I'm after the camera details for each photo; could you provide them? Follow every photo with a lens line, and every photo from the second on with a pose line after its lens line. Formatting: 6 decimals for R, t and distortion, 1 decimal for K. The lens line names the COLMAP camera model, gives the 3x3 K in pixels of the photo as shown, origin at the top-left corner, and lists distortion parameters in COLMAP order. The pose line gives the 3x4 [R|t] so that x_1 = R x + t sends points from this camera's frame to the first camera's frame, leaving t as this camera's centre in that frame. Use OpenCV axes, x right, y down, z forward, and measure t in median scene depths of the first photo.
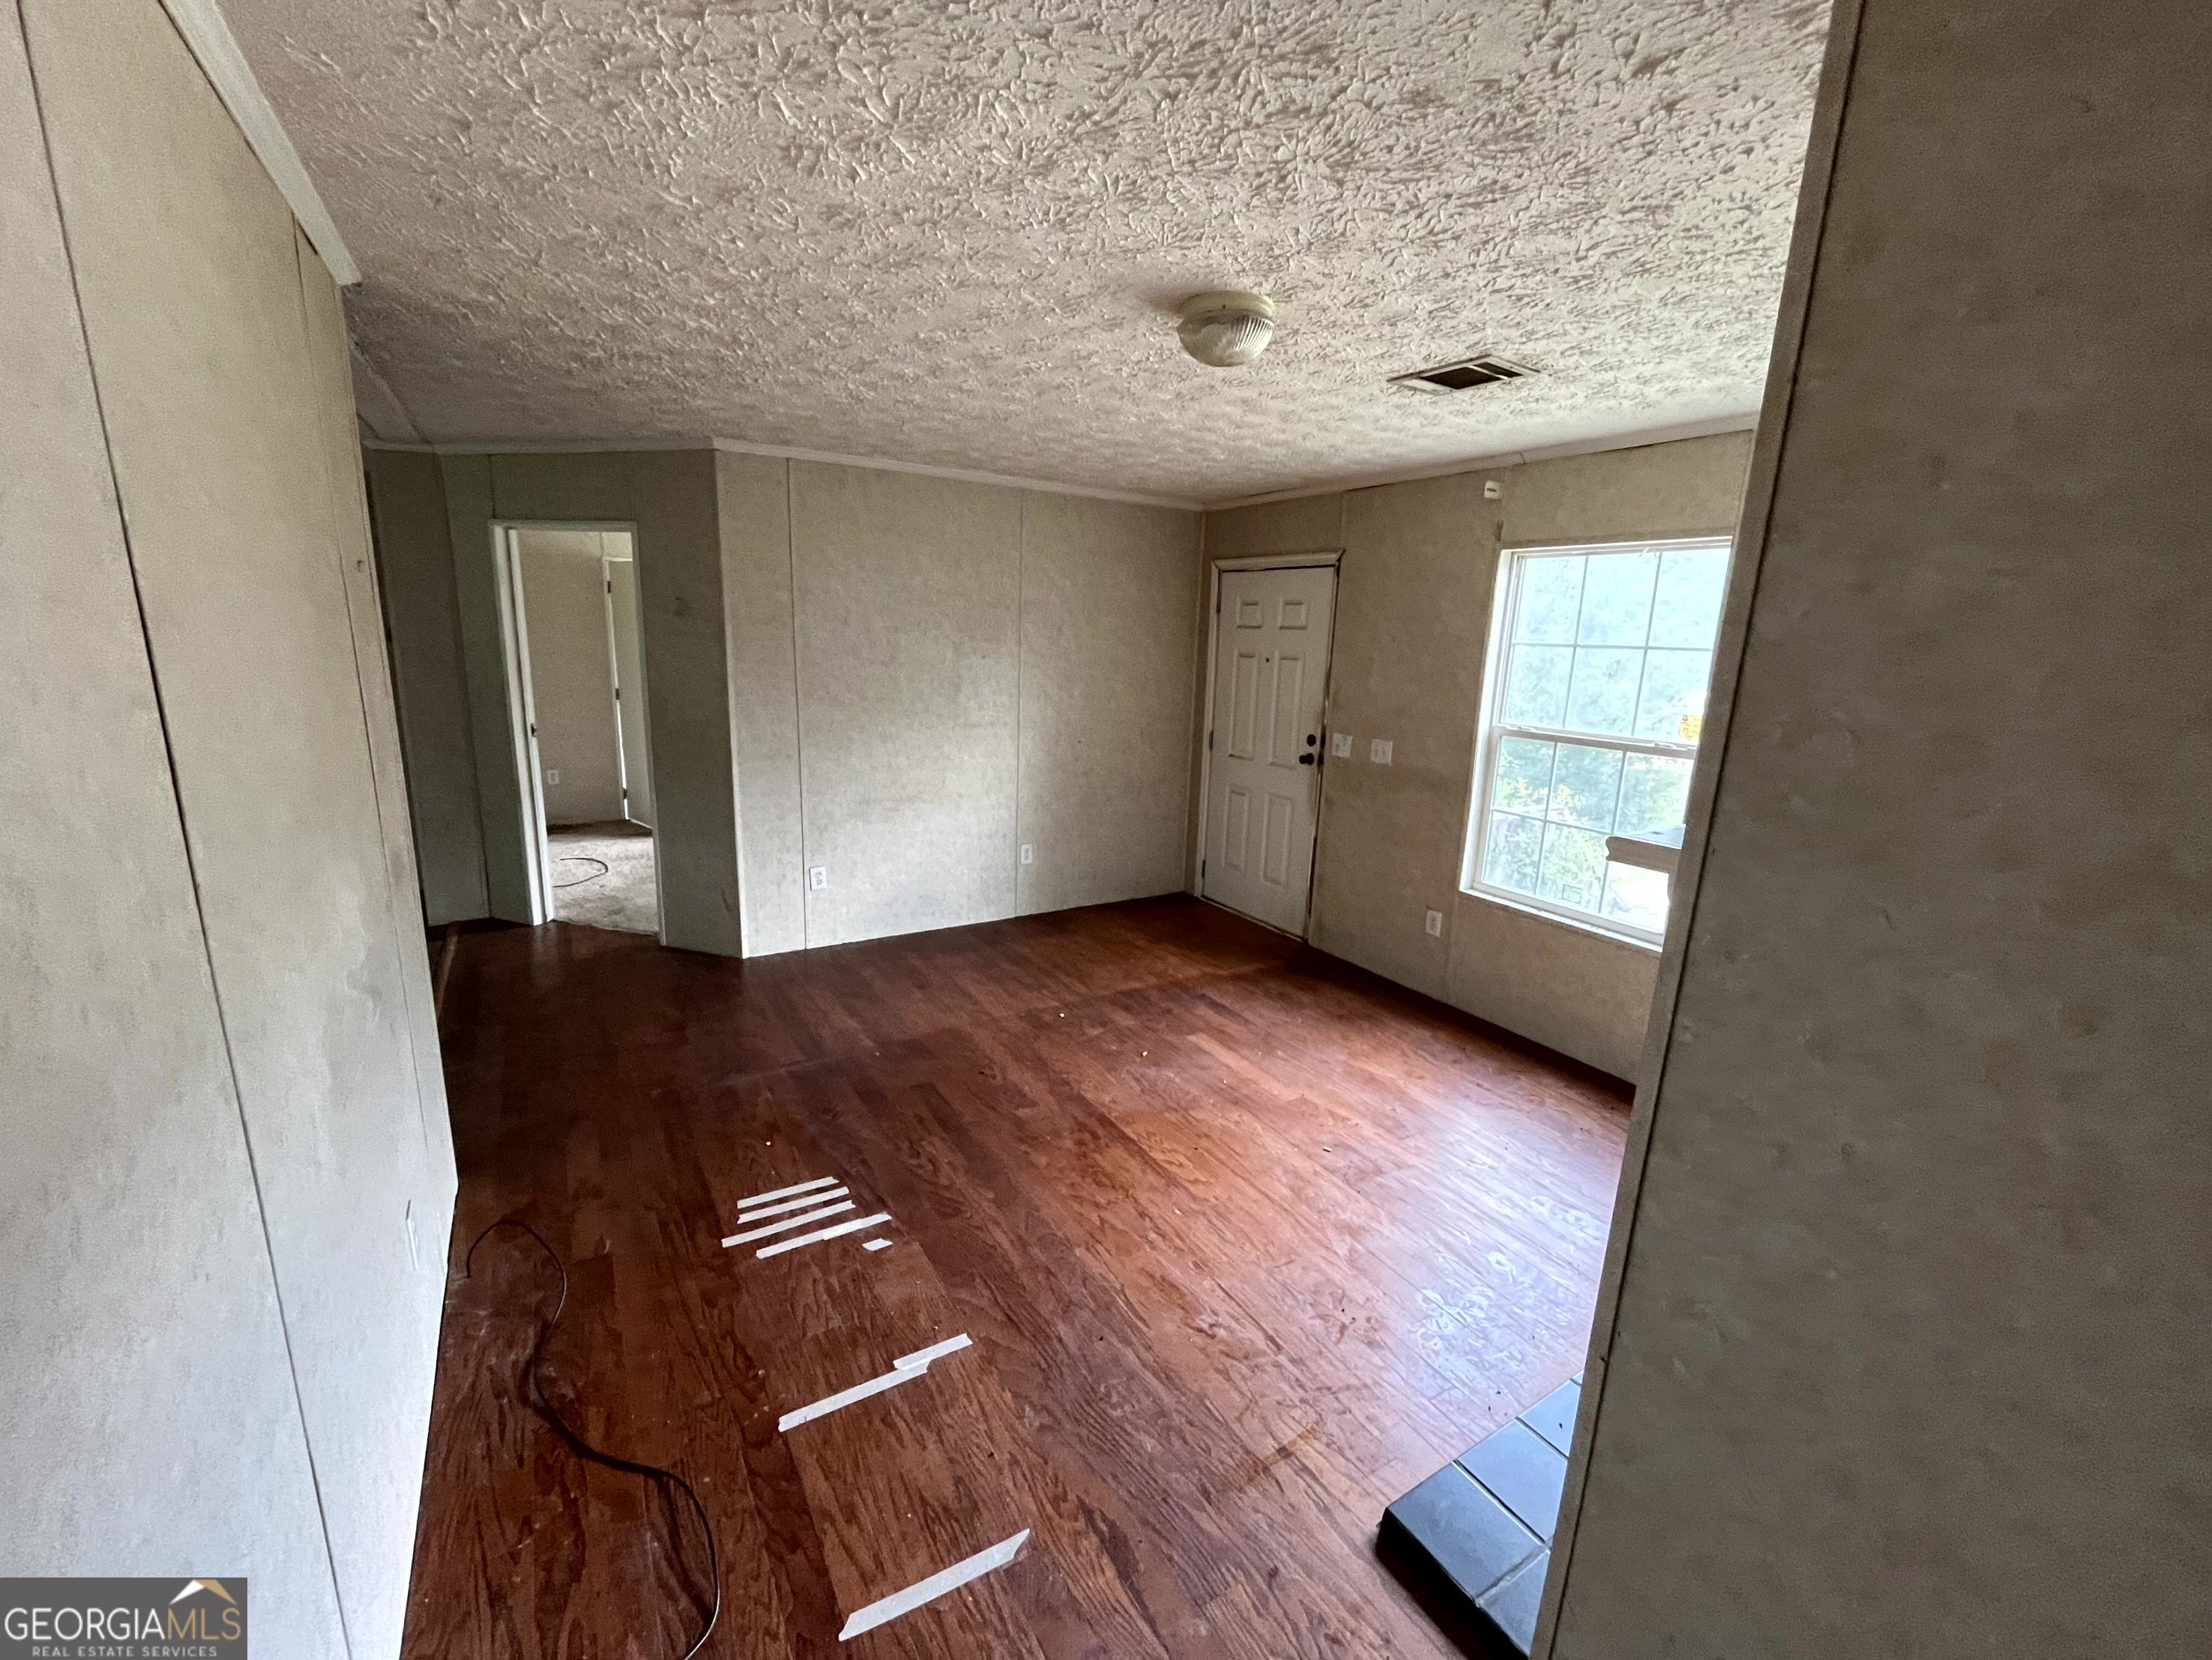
lens RADIAL K [[896.3, 0, 1098.3], [0, 896.3, 826.1], [0, 0, 1]] dist [-0.001614, -0.000477]
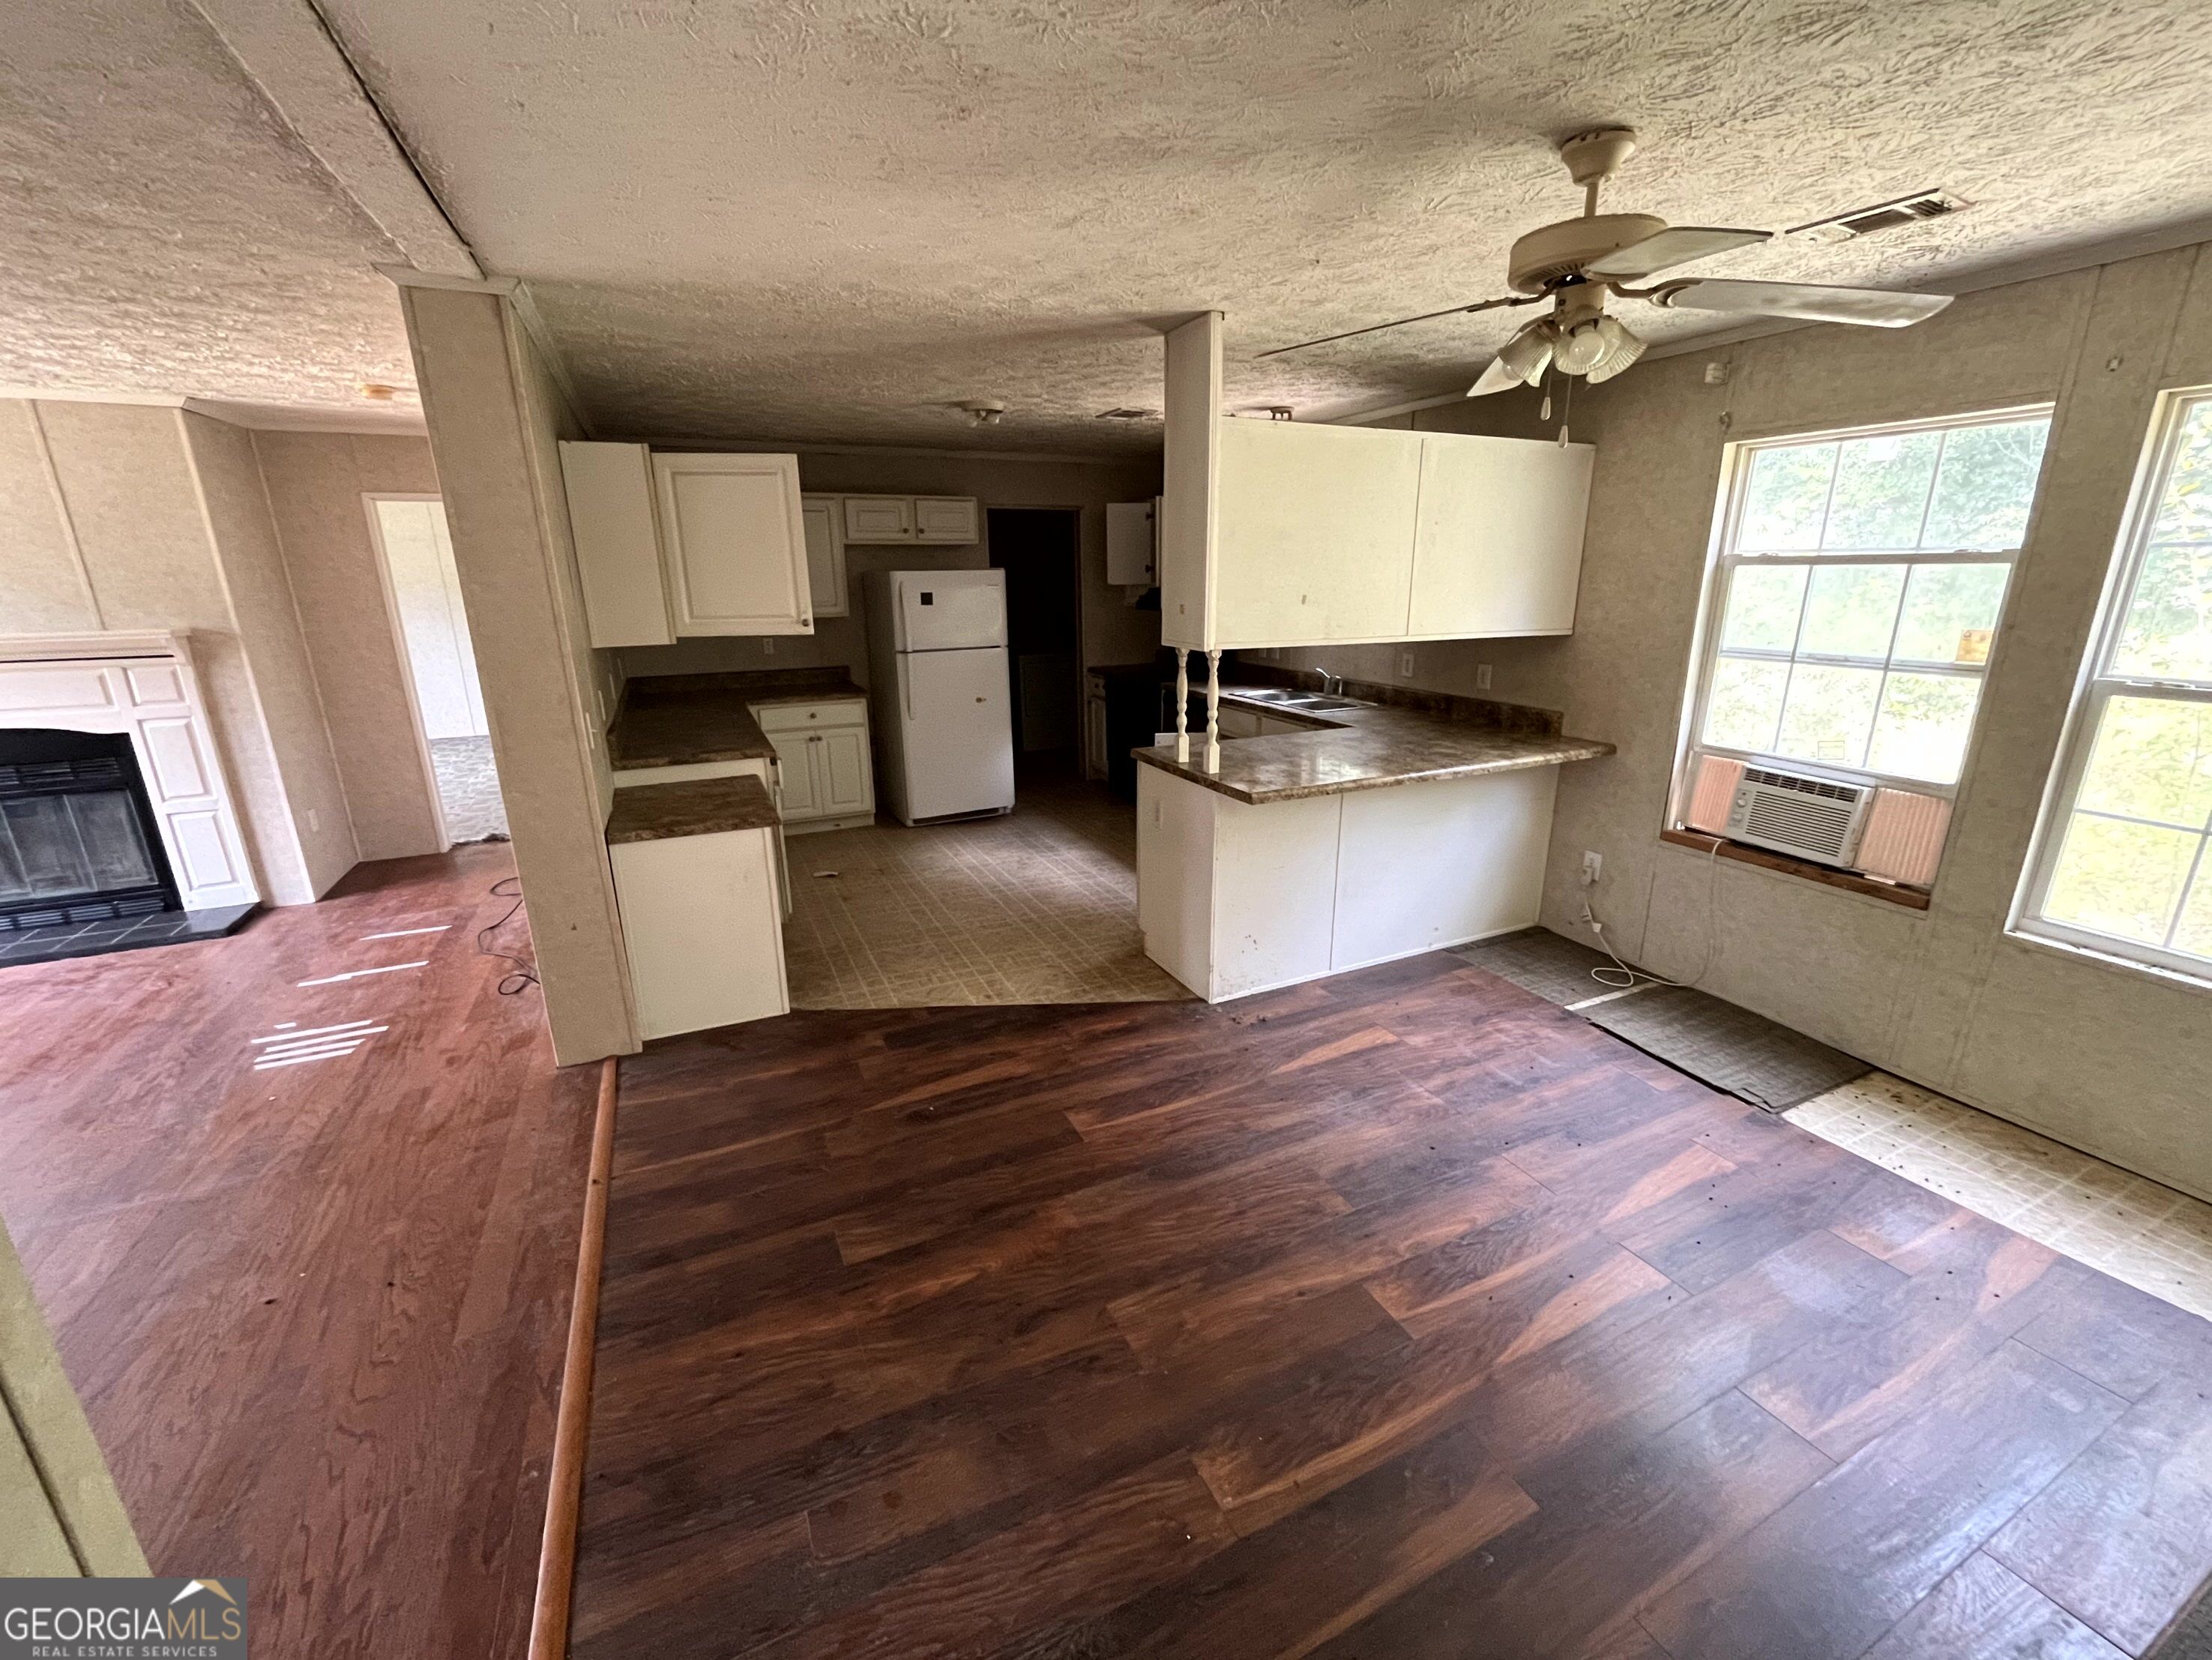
lens RADIAL K [[896.3, 0, 1098.3], [0, 896.3, 826.1], [0, 0, 1]] dist [-0.001614, -0.000477]
pose [[-0.992322, -0.055261, 0.110651, -1.225809], [0.004400, 0.878299, 0.478091, -0.348010], [-0.123604, 0.474907, -0.871312, 1.428023]]
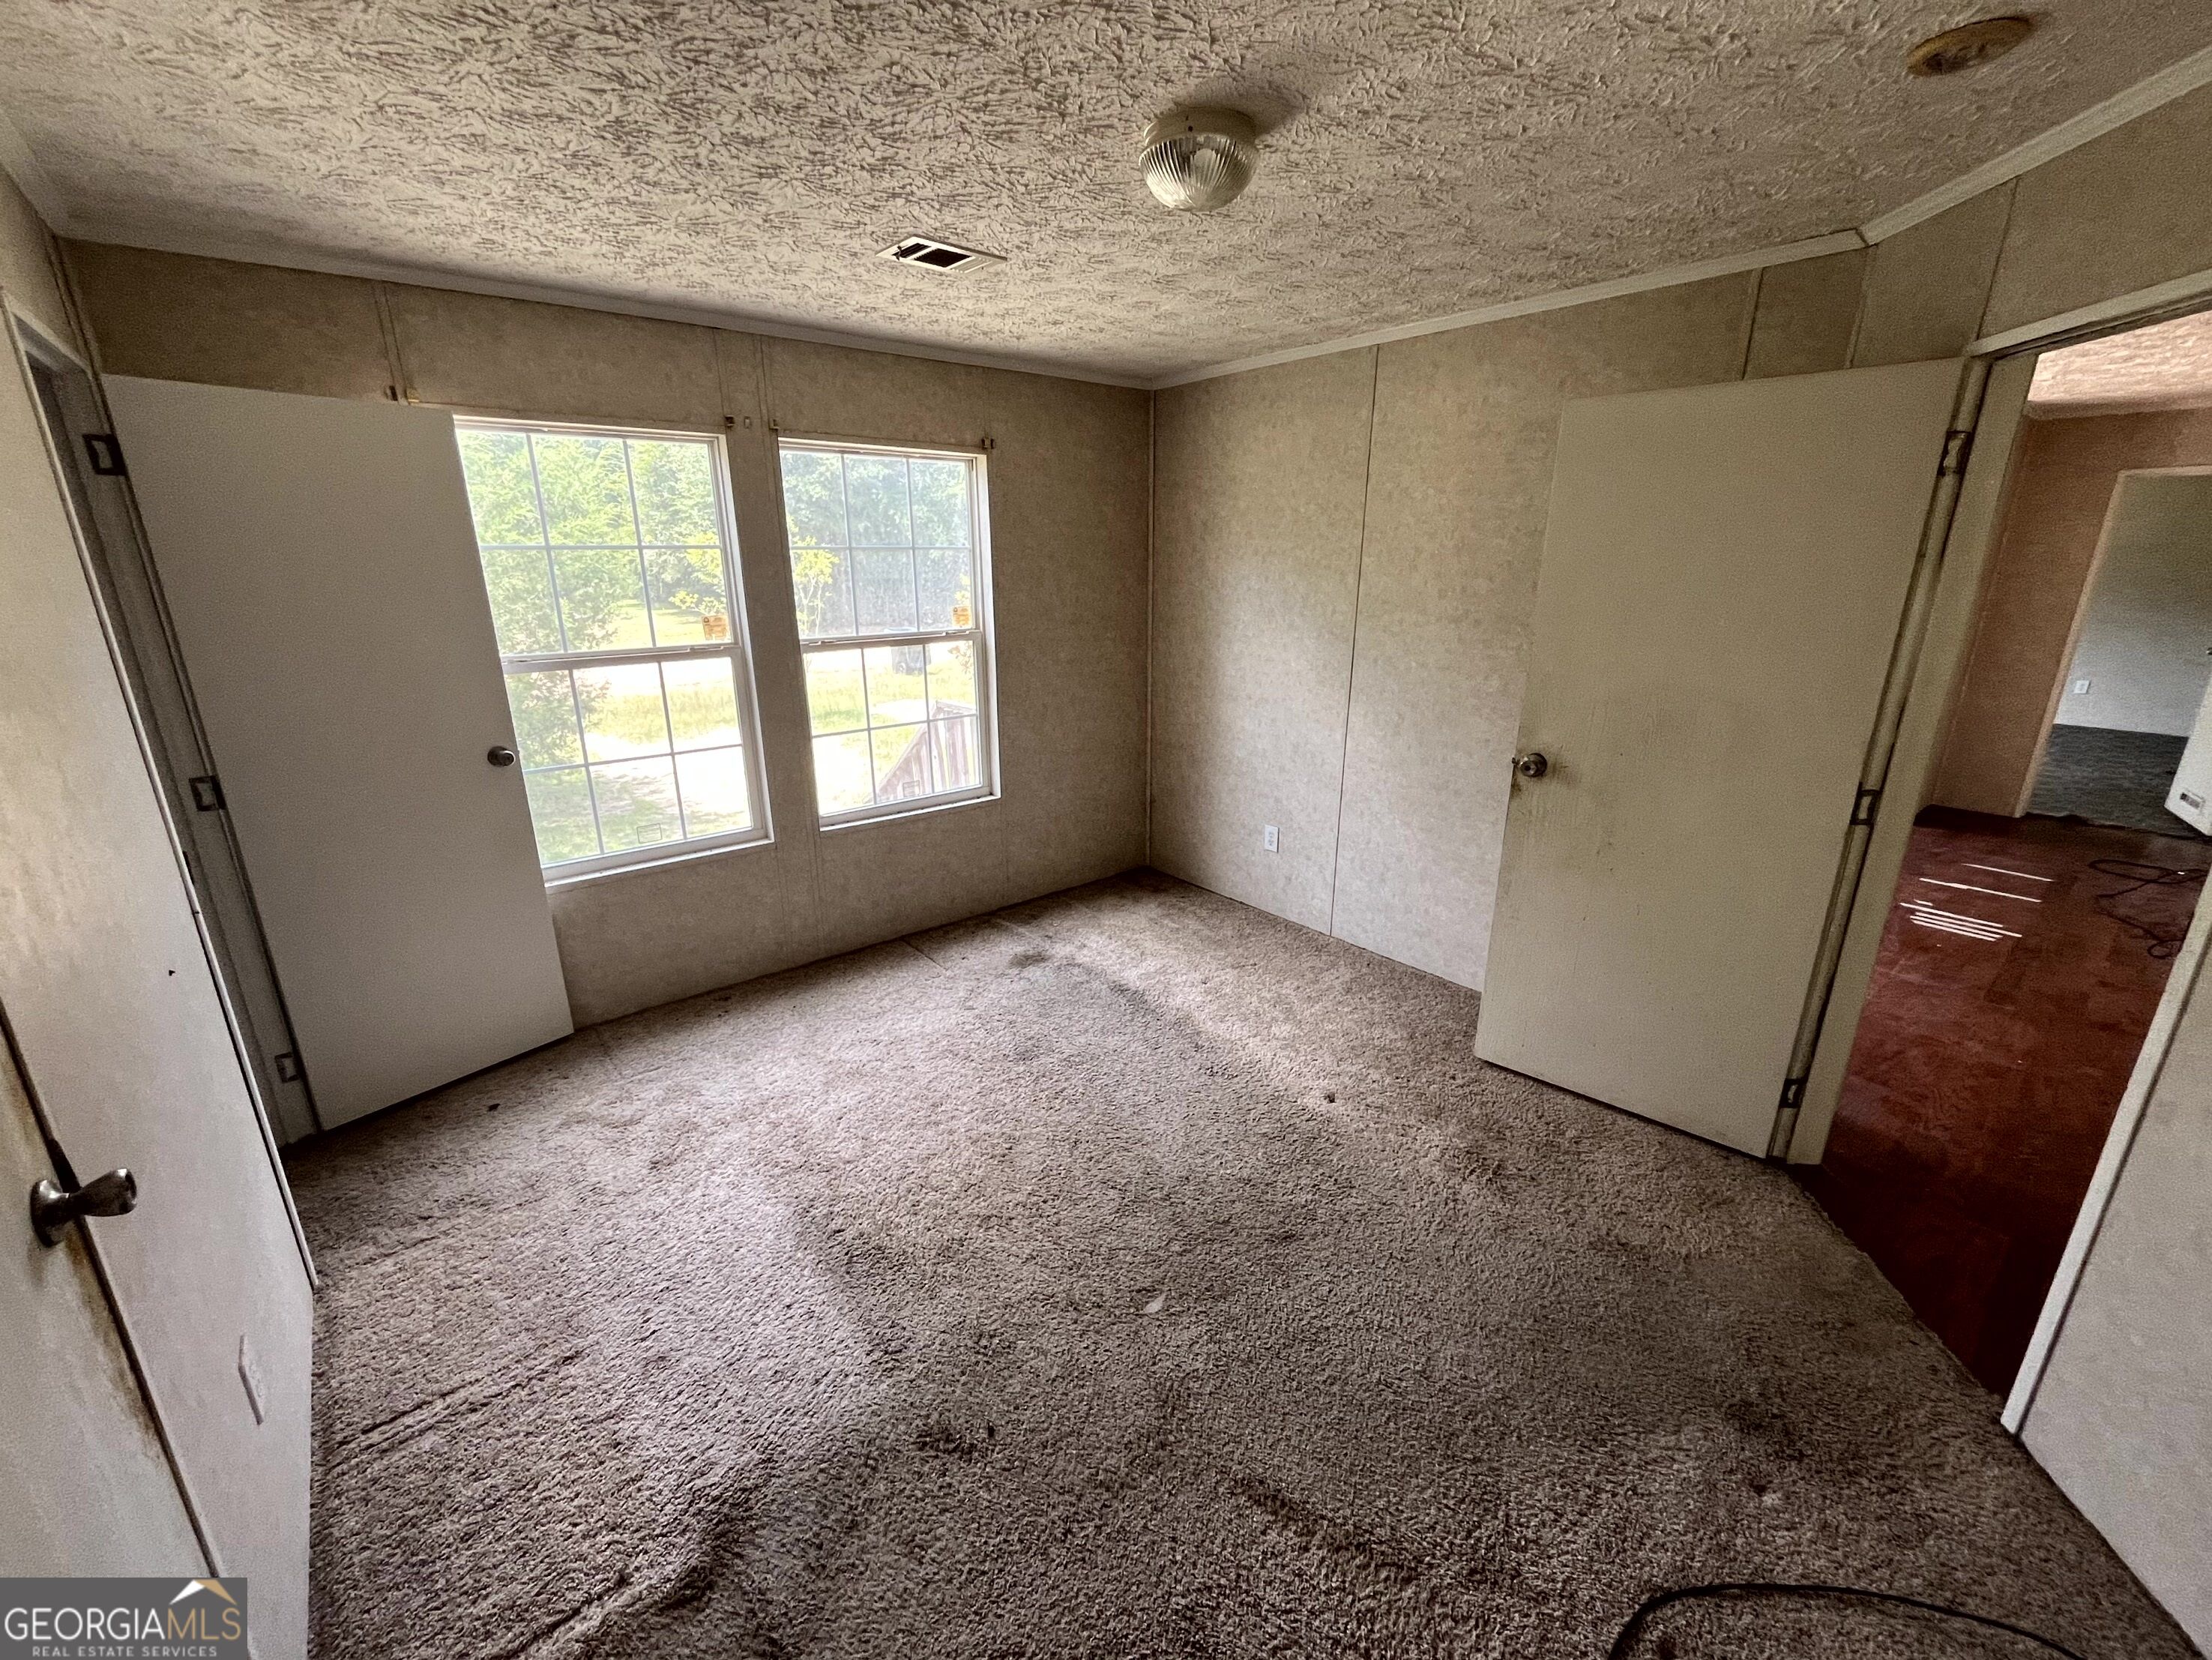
lens RADIAL K [[903.5, 0, 1106.0], [0, 903.5, 830.0], [0, 0, 1]] dist [0.005831, -0.000064]
pose [[-0.149358, -0.324421, 0.934047, -1.234605], [0.205565, 0.913815, 0.350264, -0.476662], [-0.967179, 0.244322, -0.069796, 1.999060]]
